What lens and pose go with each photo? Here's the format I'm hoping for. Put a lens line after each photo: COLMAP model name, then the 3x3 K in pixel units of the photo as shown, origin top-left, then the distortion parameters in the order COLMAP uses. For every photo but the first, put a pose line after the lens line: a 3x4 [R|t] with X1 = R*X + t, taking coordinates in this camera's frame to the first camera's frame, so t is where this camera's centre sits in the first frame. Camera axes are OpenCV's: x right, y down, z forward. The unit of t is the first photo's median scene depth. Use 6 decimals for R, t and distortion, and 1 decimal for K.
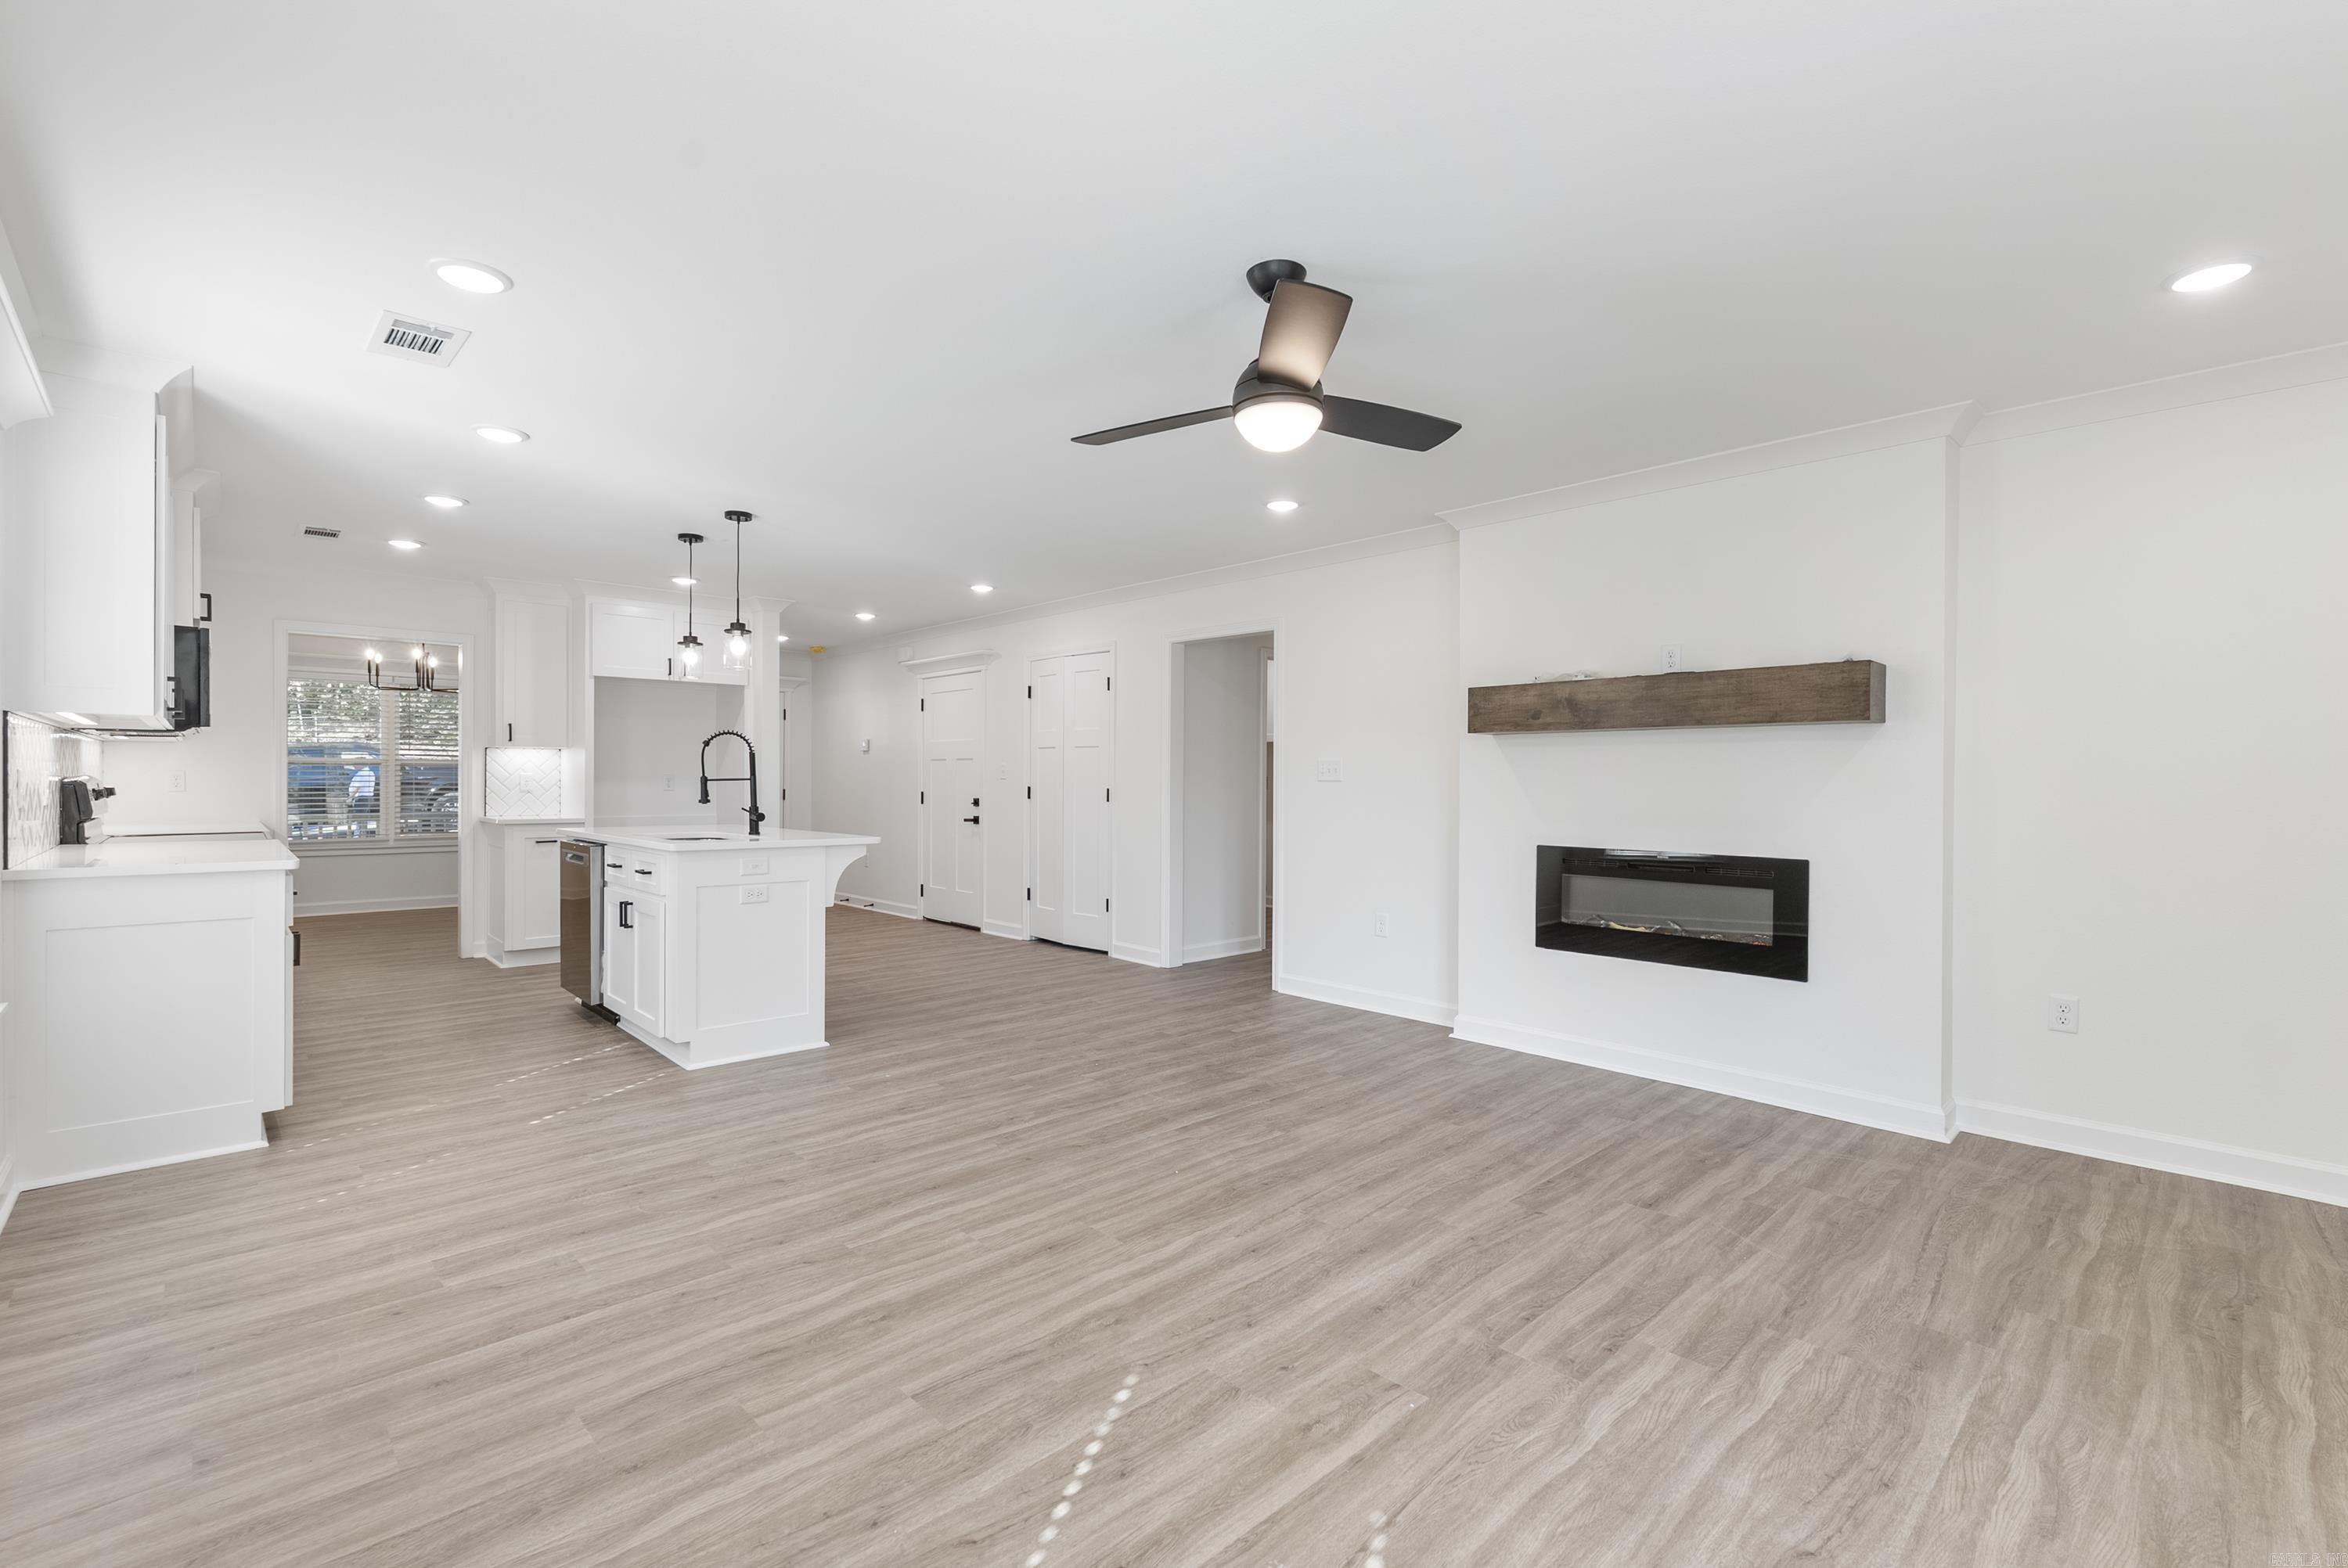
lens RADIAL K [[1038.4, 0, 1174.8], [0, 1038.4, 781.3], [0, 0, 1]] dist [-0.002397, -0.000050]
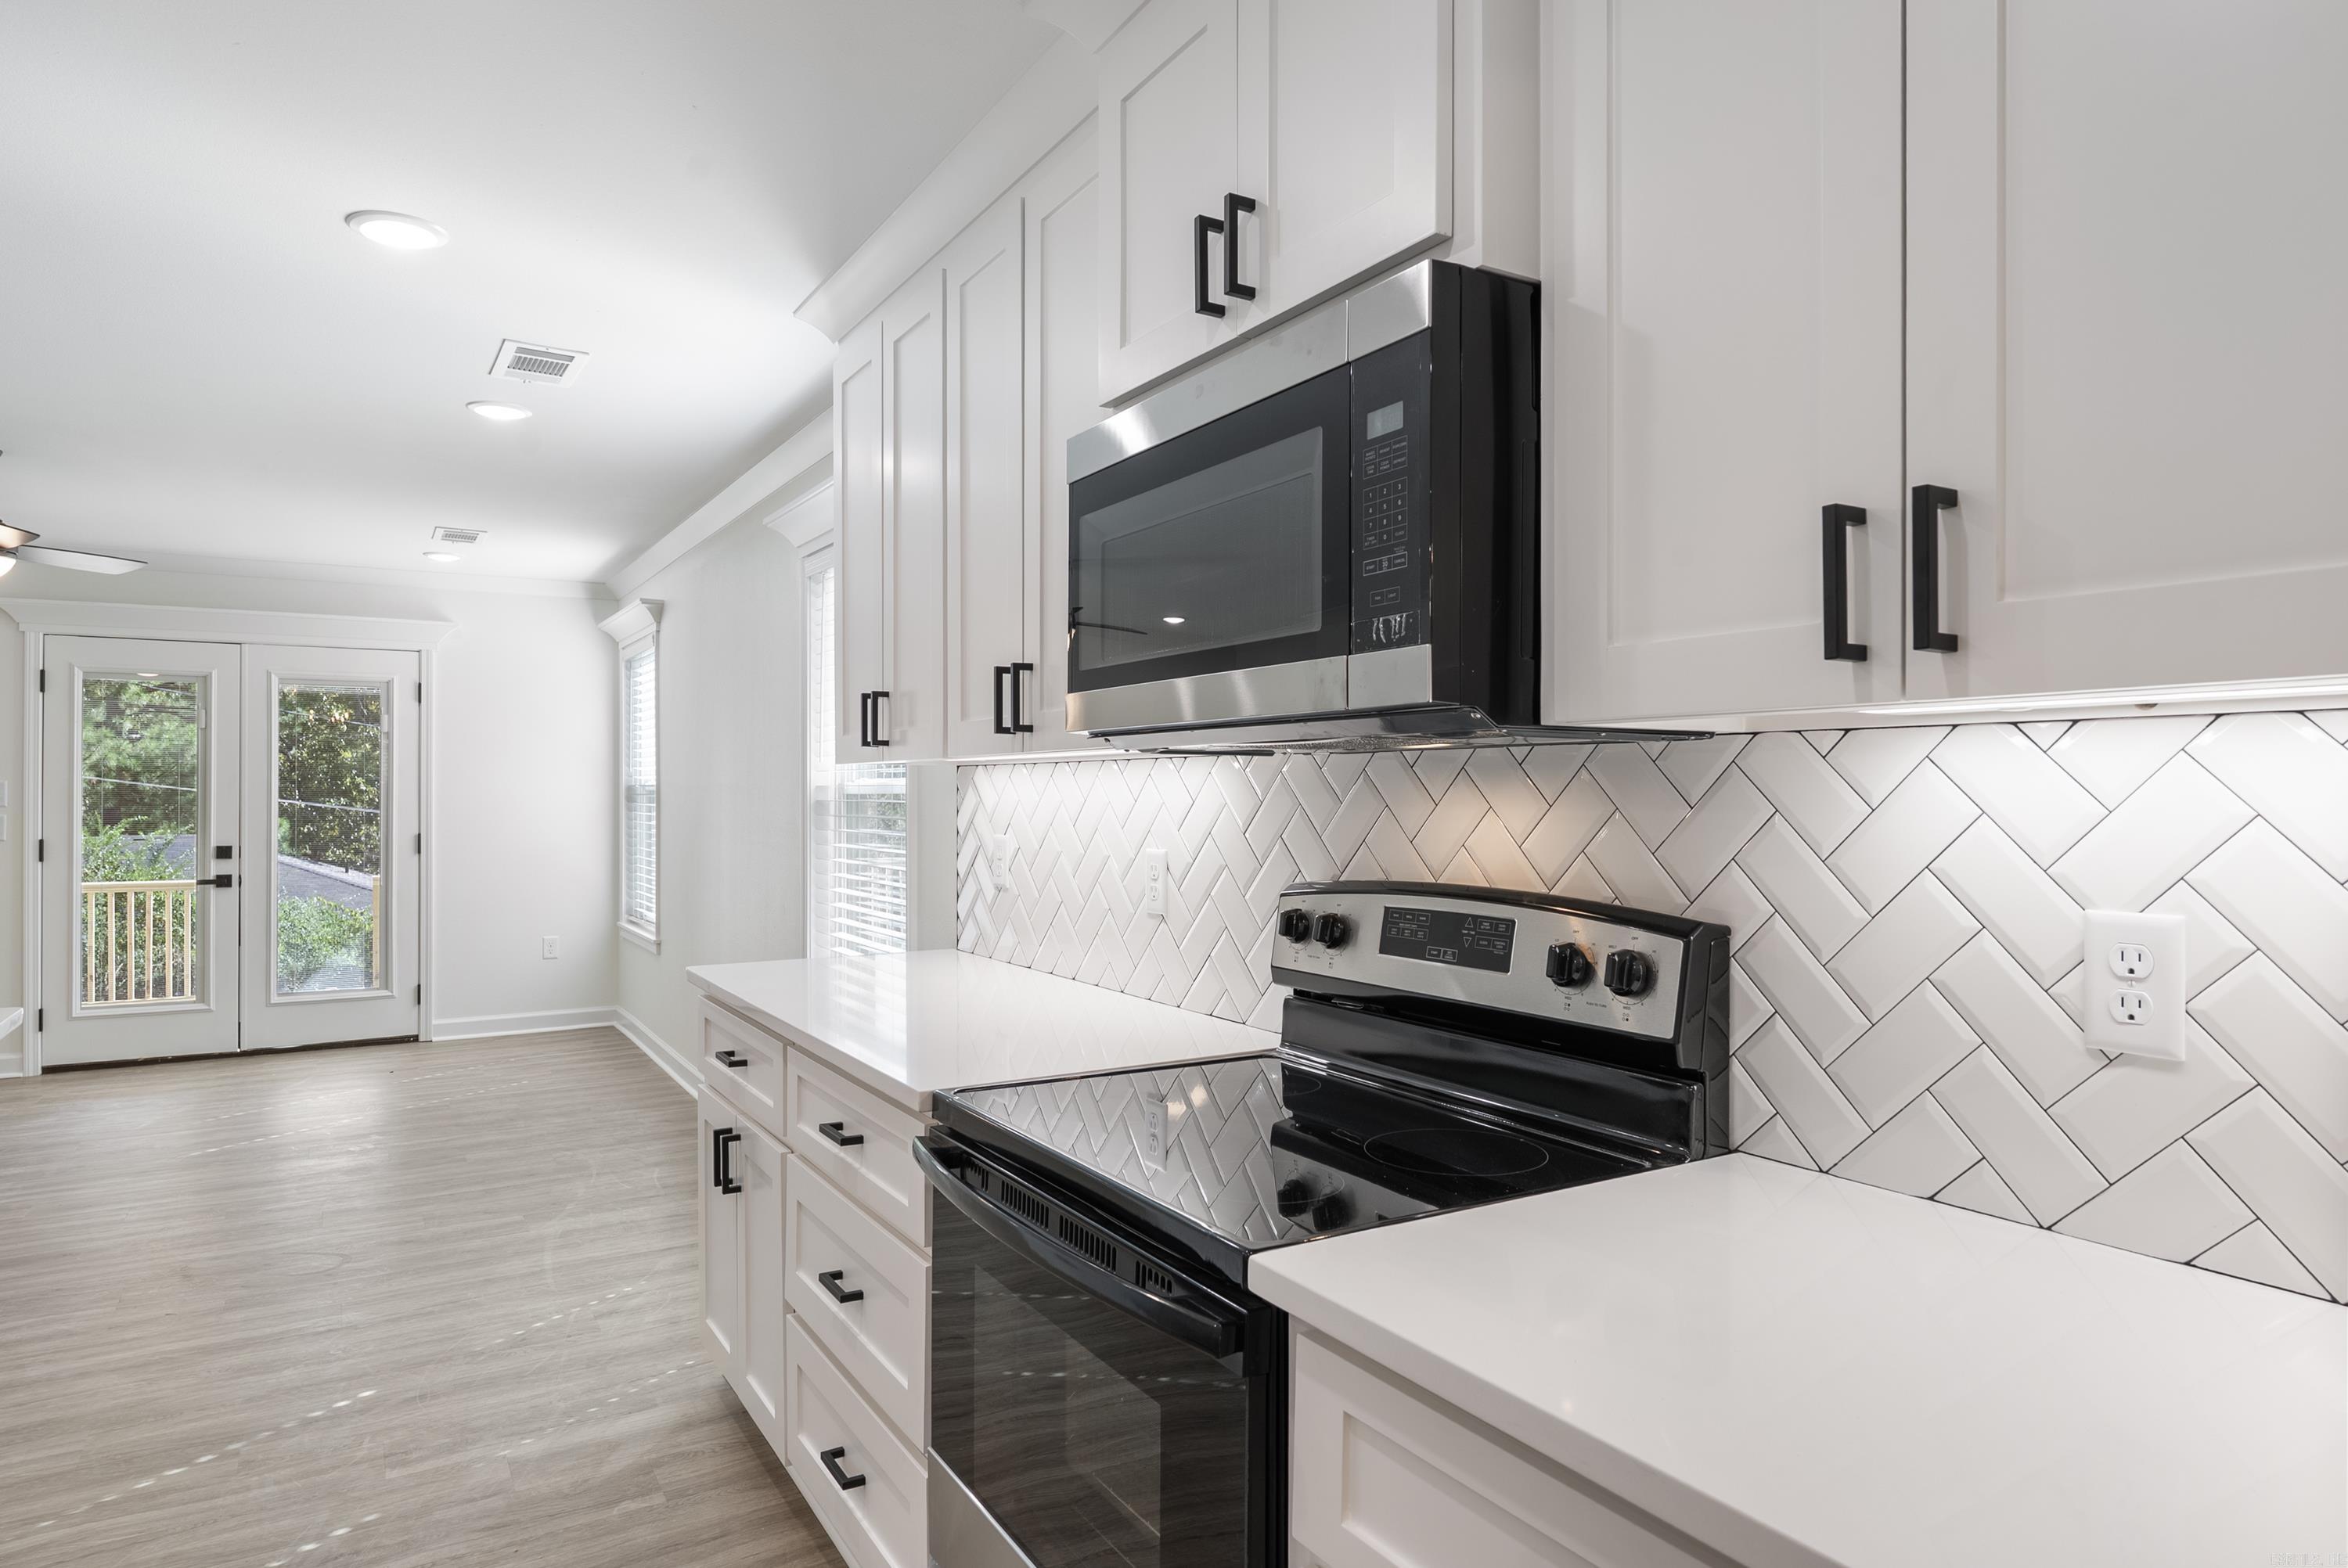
lens RADIAL K [[1363.3, 0, 1163.7], [0, 1363.3, 791.5], [0, 0, 1]] dist [0.005074, -0.001722]
pose [[-0.977586, -0.003217, 0.210510, -1.070856], [-0.002544, 0.999991, 0.003465, -0.033034], [-0.210519, 0.002852, -0.977586, 1.447128]]
